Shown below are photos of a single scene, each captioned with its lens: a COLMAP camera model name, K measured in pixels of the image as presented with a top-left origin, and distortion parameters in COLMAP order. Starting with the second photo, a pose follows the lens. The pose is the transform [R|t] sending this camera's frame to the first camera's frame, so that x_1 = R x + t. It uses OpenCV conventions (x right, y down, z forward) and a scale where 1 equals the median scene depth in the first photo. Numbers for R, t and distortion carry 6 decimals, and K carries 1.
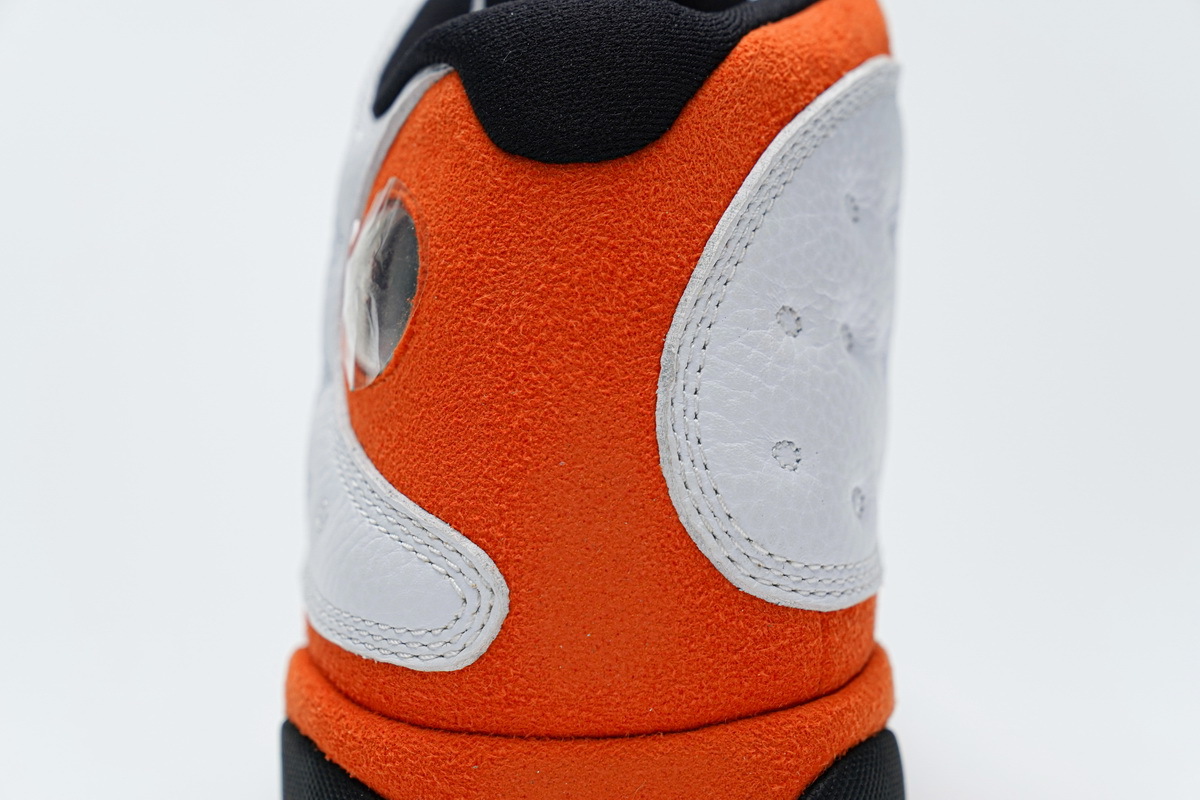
lens RADIAL K [[2445.7, 0, 616.9], [0, 2445.7, 398.7], [0, 0, 1]] dist [0.213495, -0.065795]
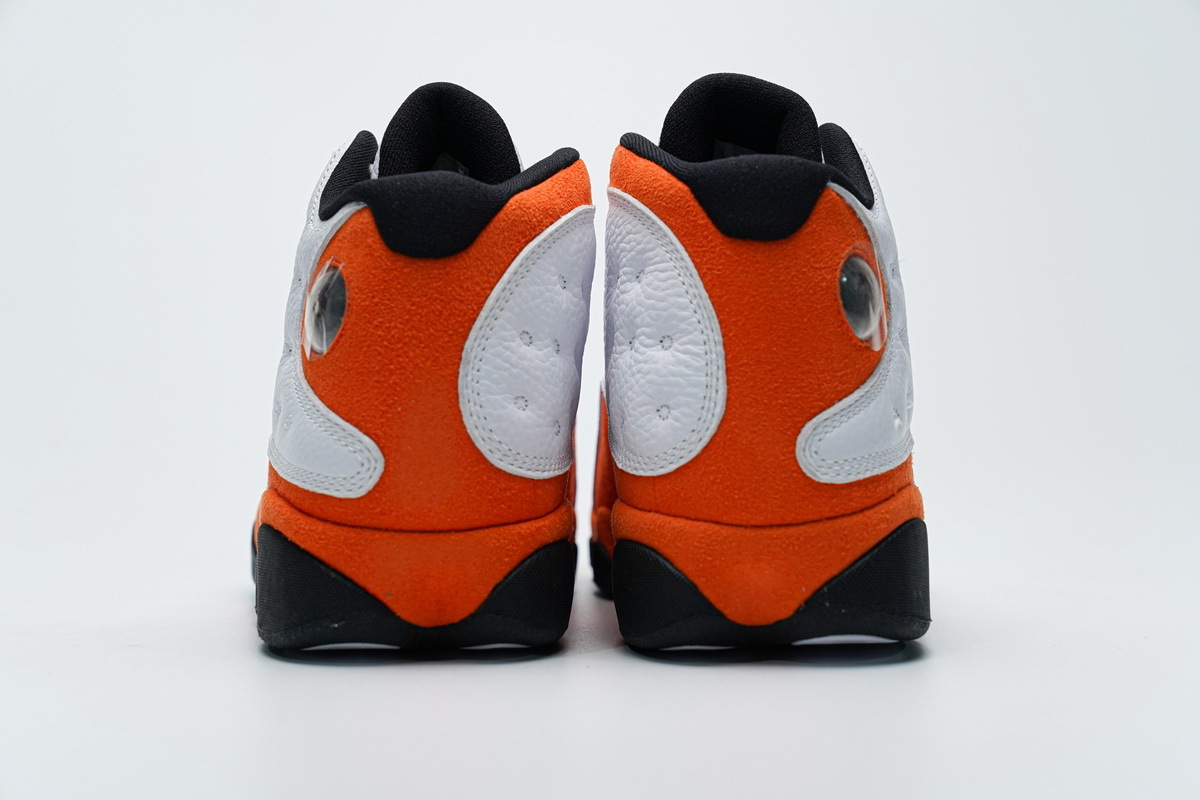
lens RADIAL K [[2445.7, 0, 616.9], [0, 2445.7, 398.7], [0, 0, 1]] dist [0.213495, -0.065795]
pose [[0.996047, 0.049738, 0.073594, -0.002521], [-0.051095, 0.998555, 0.016672, -0.019680], [-0.072658, -0.020367, 0.997149, -1.089468]]
